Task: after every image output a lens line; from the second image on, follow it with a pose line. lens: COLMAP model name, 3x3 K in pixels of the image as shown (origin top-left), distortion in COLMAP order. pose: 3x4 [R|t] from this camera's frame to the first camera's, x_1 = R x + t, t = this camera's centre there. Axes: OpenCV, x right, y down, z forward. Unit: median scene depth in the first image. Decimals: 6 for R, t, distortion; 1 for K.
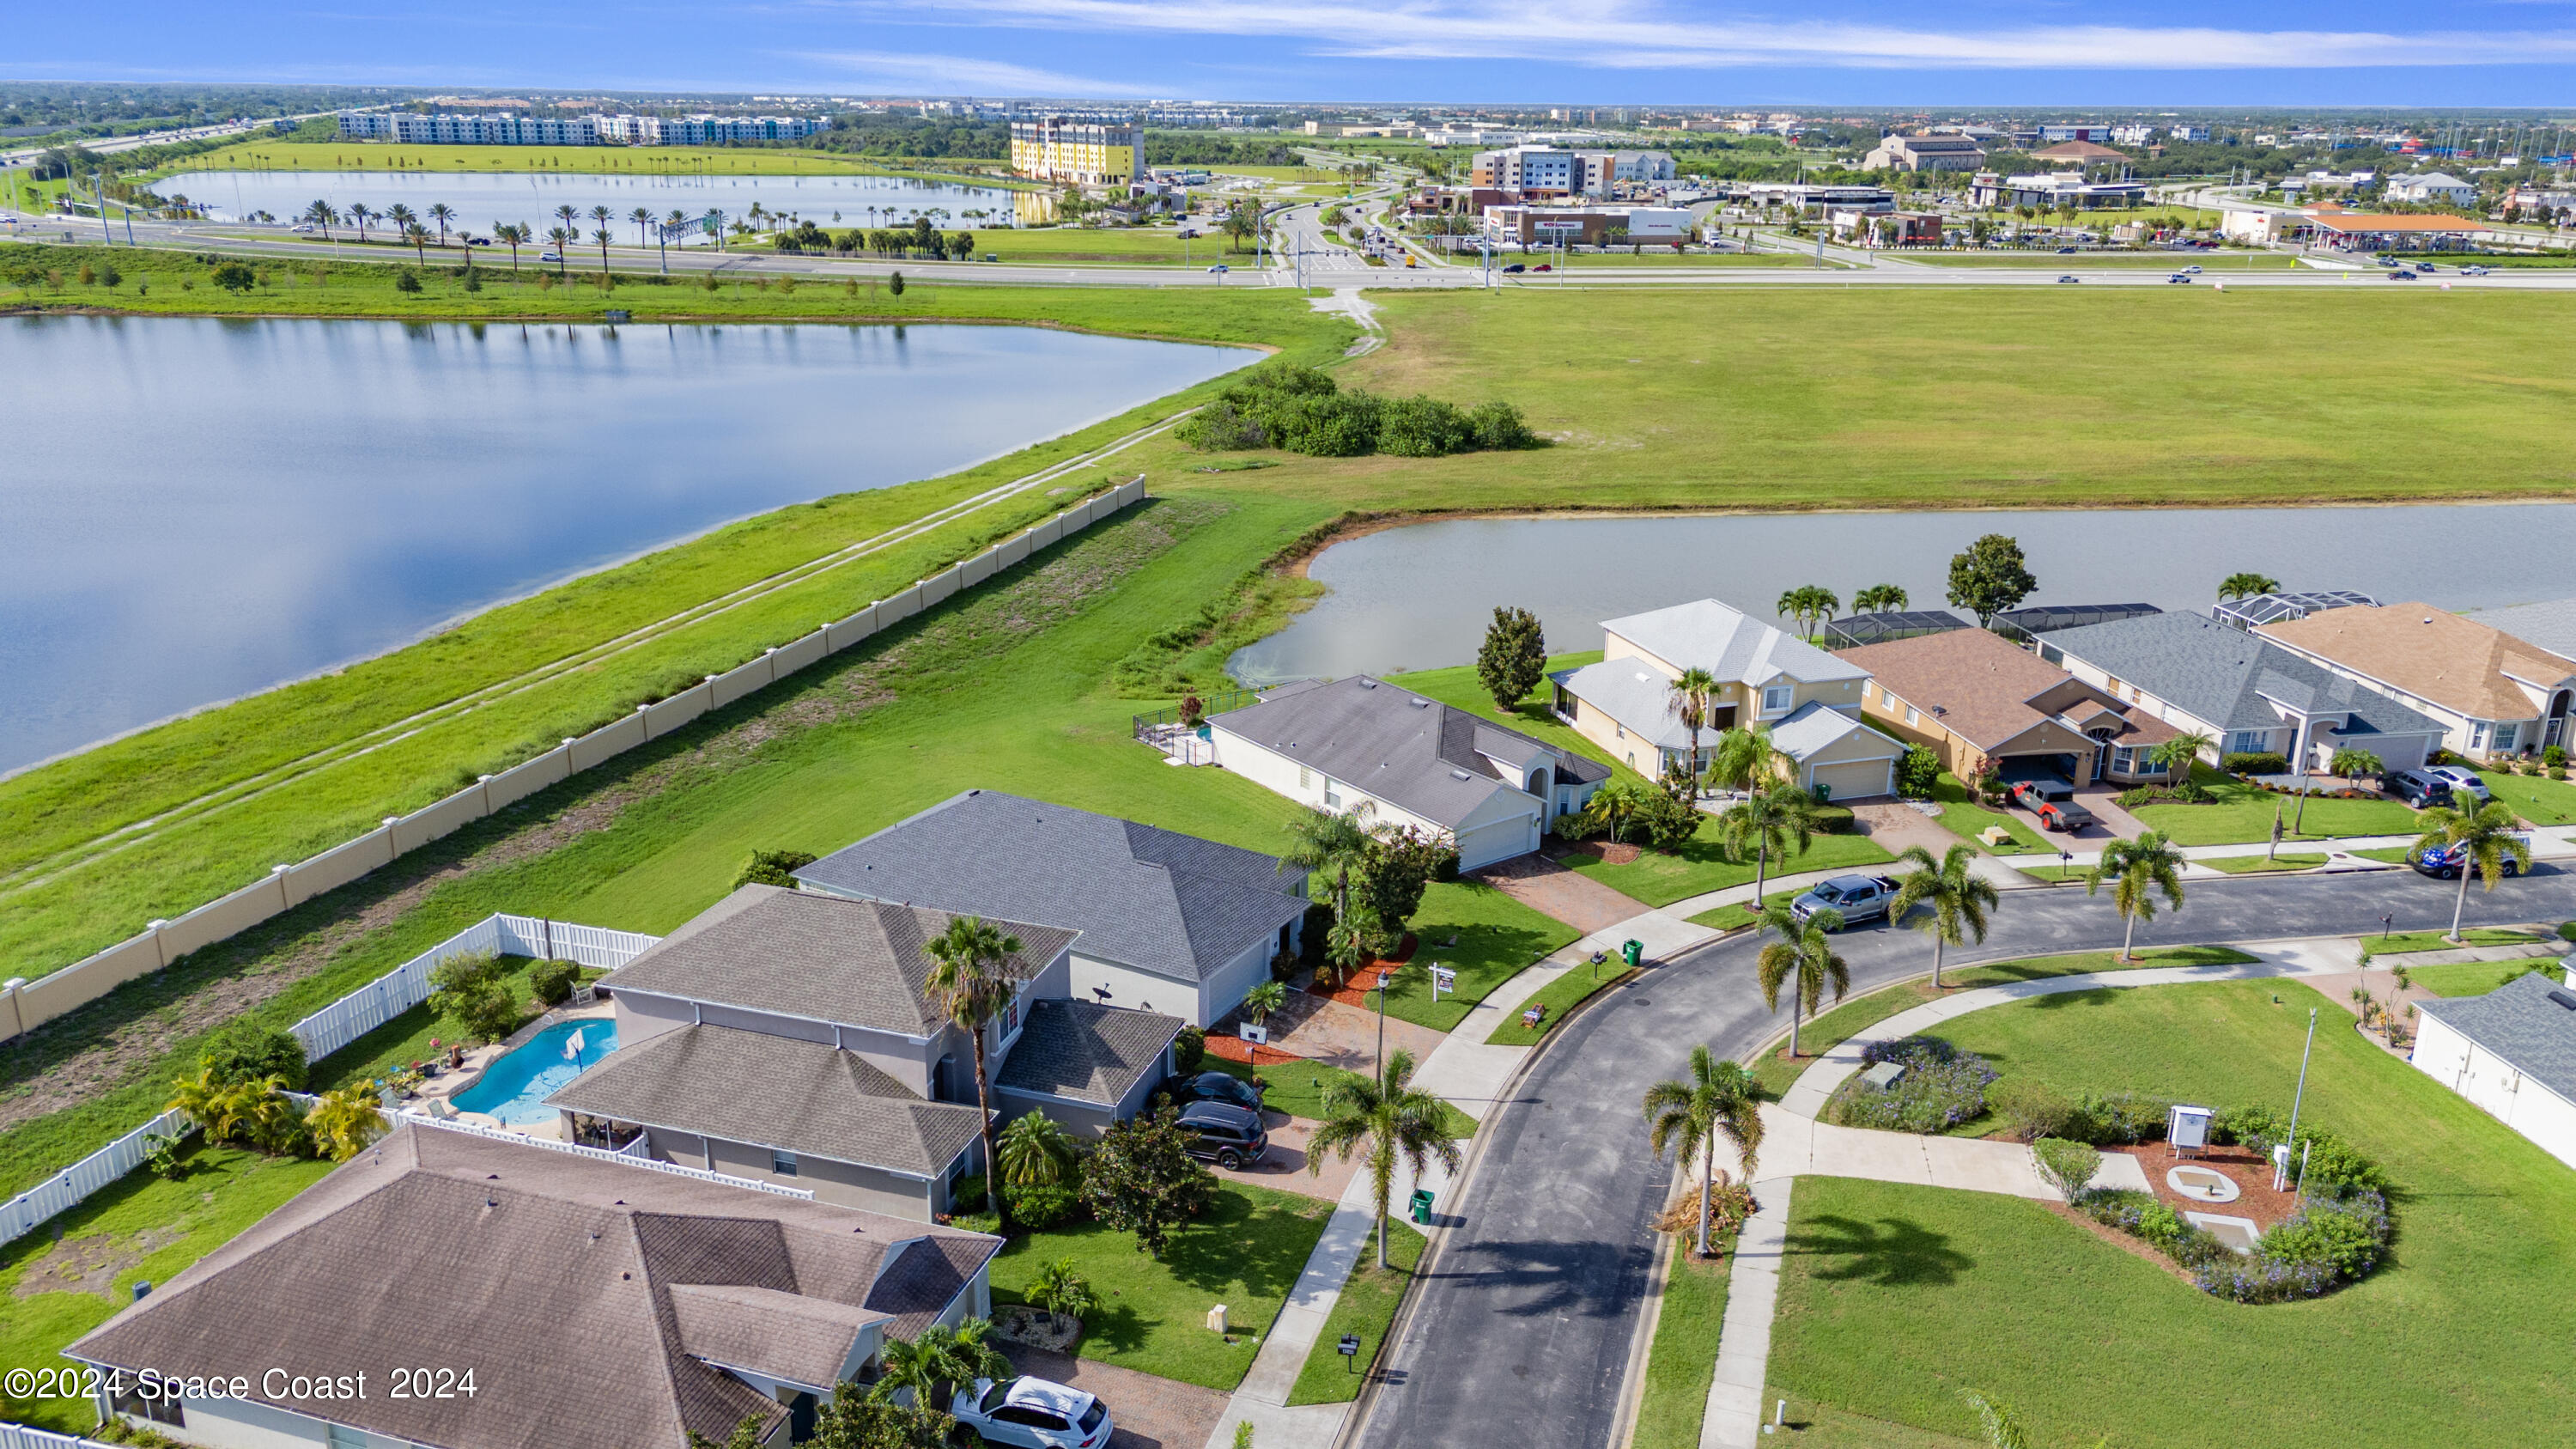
lens RADIAL K [[1858.0, 0, 1288.0], [0, 1858.0, 724.5], [0, 0, 1]] dist [0.101381, -0.151573]
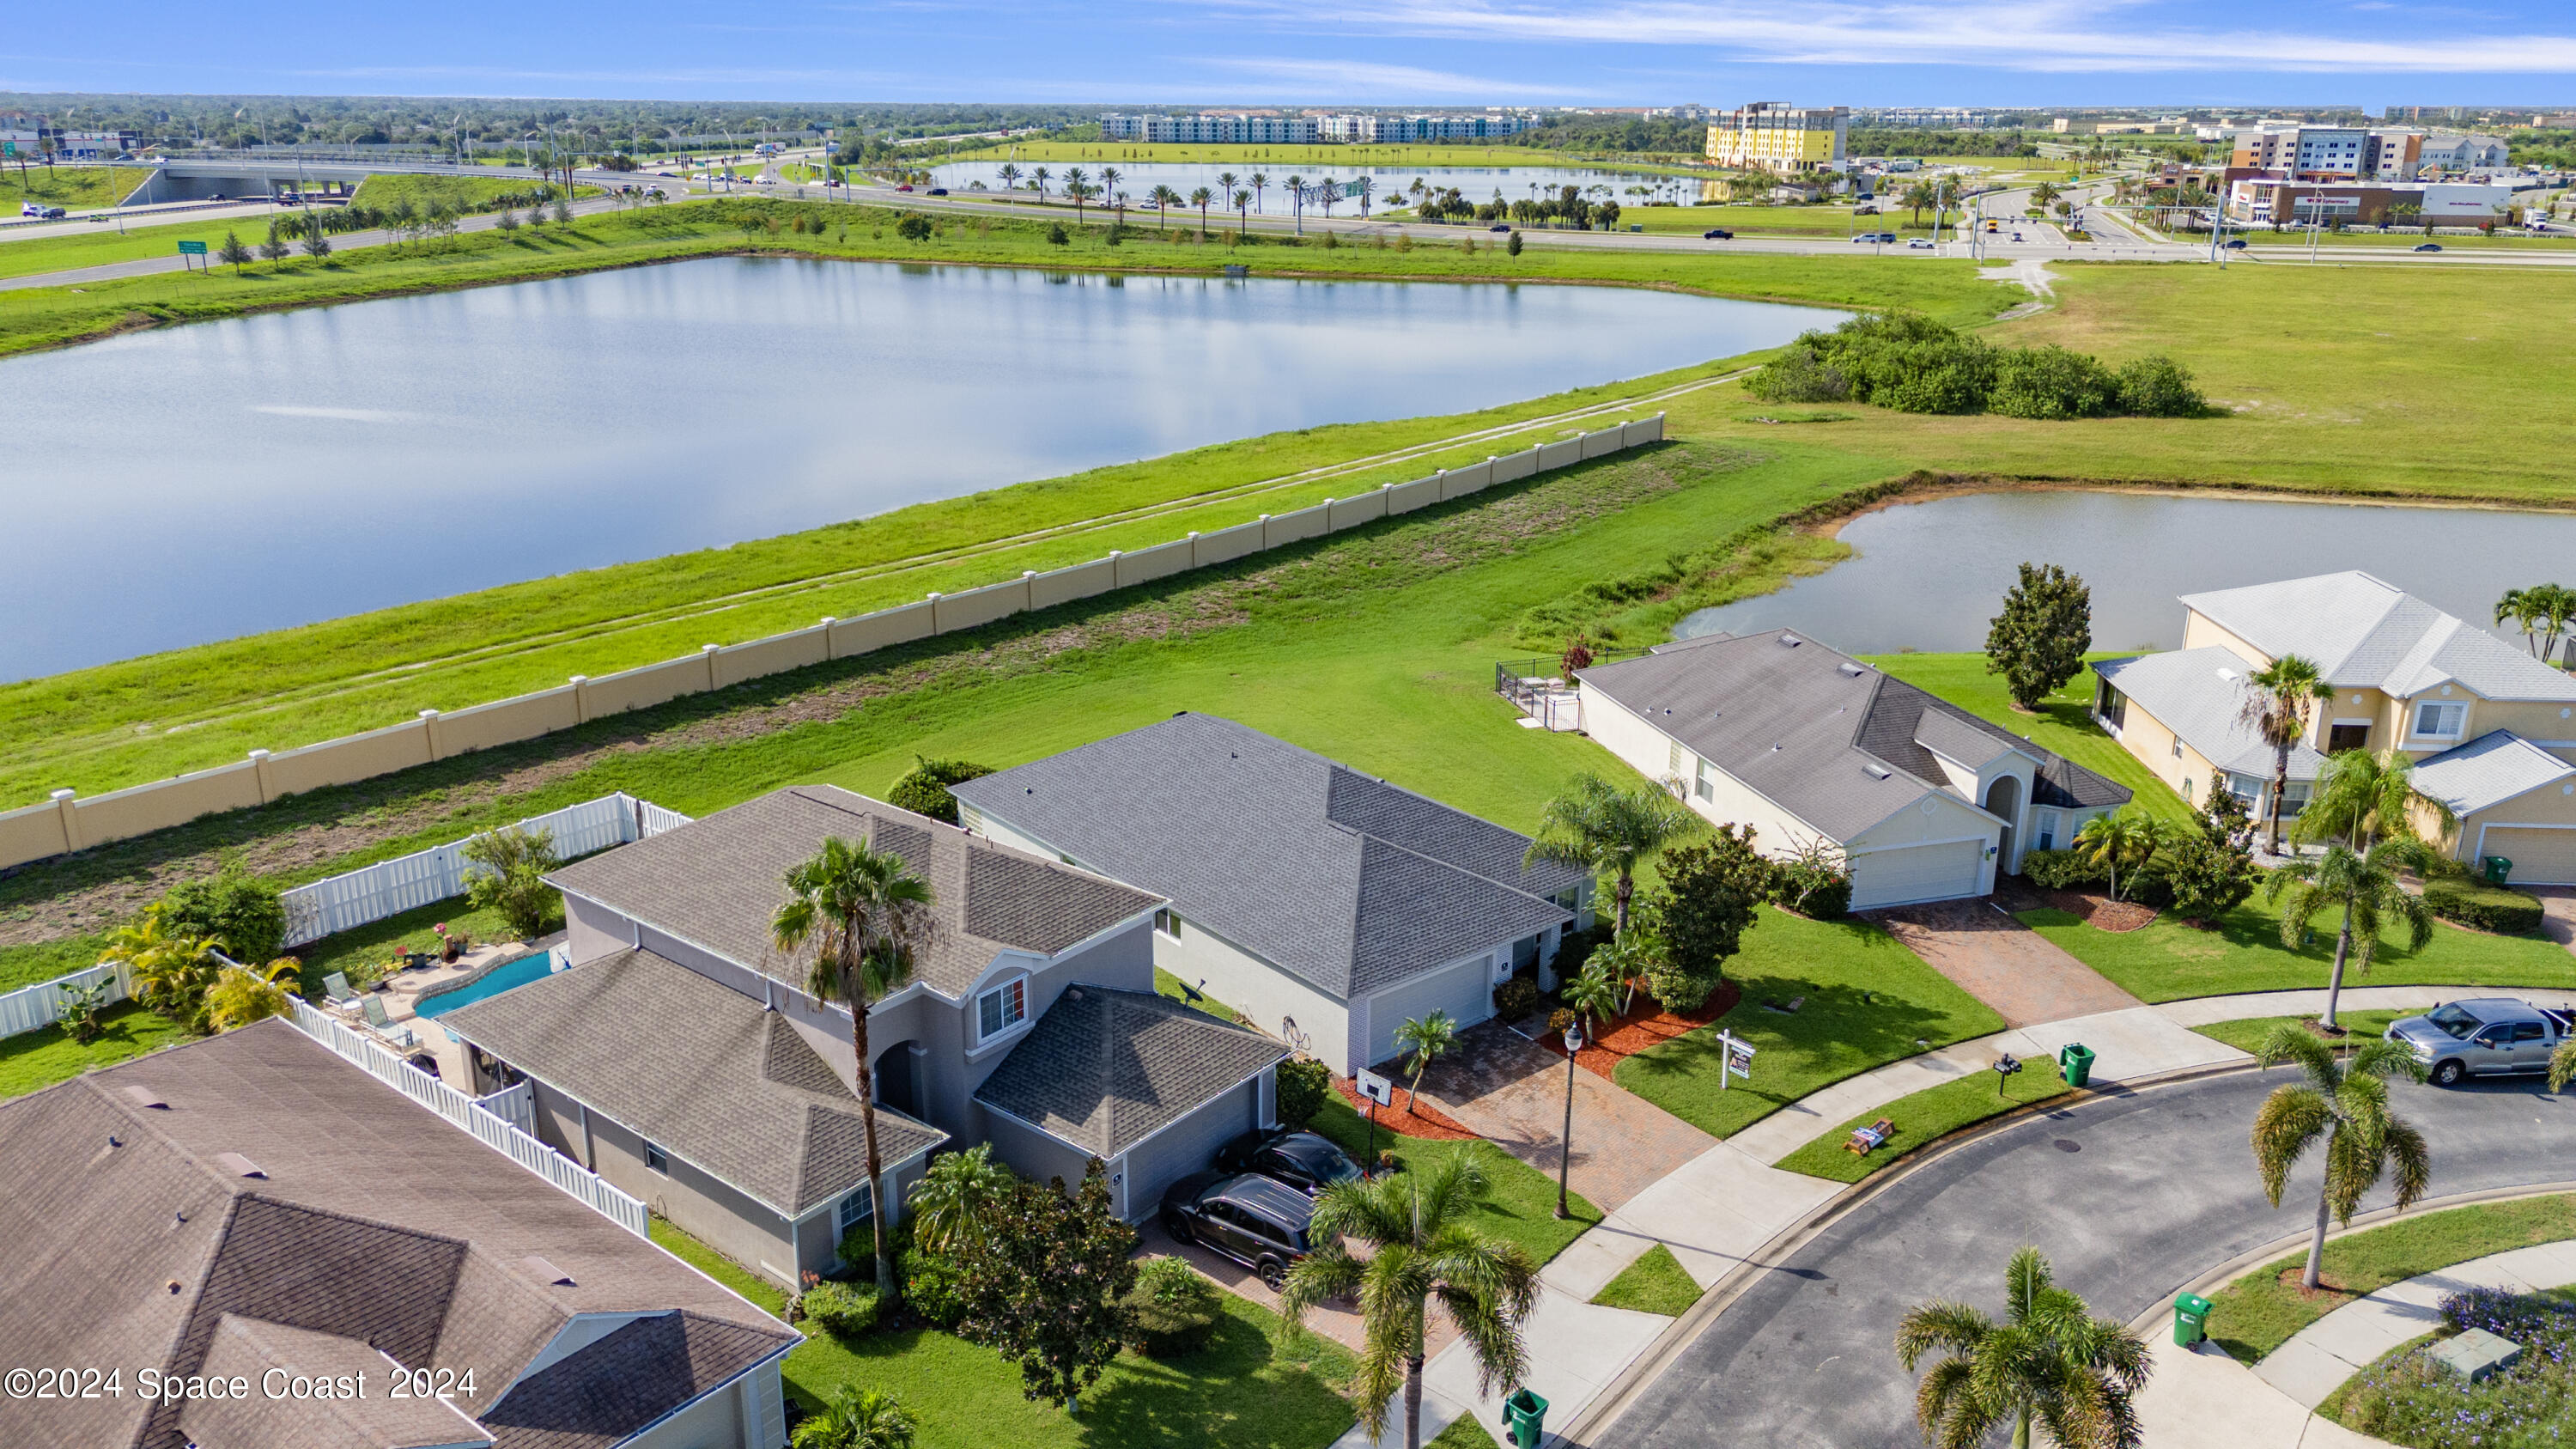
lens RADIAL K [[1882.8, 0, 1288.0], [0, 1882.8, 724.5], [0, 0, 1]] dist [0.052967, -0.045283]
pose [[0.936136, 0.104320, -0.335808, 0.107368], [-0.105788, 0.994290, 0.013974, 0.020569], [0.335348, 0.022443, 0.941827, 0.233065]]
